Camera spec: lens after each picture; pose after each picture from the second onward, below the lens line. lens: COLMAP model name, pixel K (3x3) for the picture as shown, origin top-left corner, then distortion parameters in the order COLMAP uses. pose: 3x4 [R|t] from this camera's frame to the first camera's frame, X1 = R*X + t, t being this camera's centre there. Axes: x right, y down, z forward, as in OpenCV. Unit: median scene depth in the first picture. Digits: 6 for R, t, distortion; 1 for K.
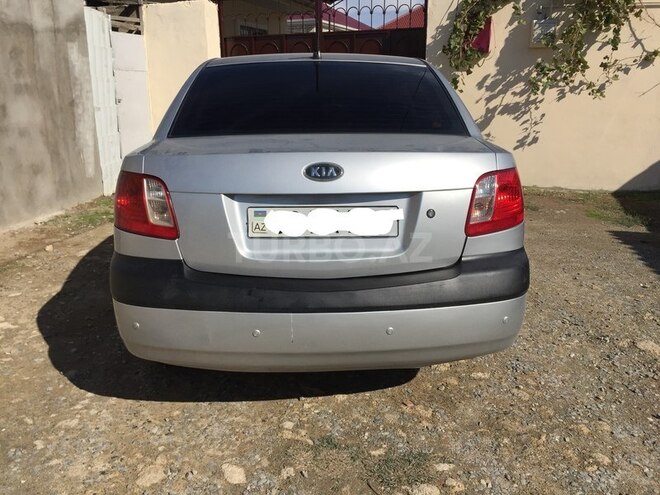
lens RADIAL K [[553.4, 0, 330.0], [0, 553.4, 247.5], [0, 0, 1]] dist [-0.037767, -0.001841]
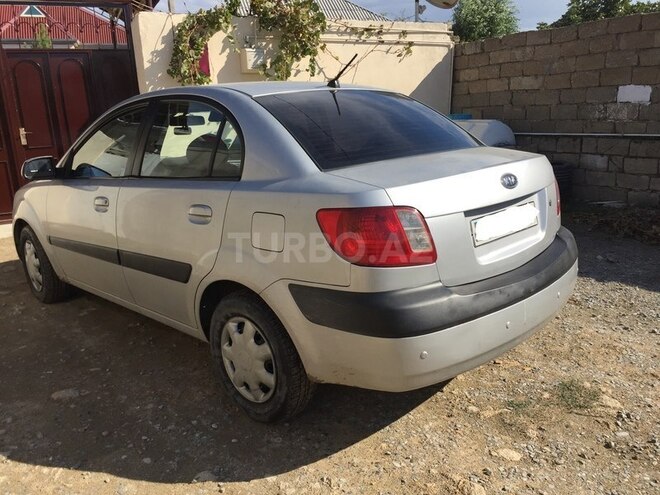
lens RADIAL K [[553.4, 0, 330.0], [0, 553.4, 247.5], [0, 0, 1]] dist [-0.037767, -0.001841]
pose [[0.729089, -0.176731, 0.661207, -0.304658], [0.202153, 0.978591, 0.038656, -0.031757], [-0.653883, 0.105481, 0.749207, 0.100094]]
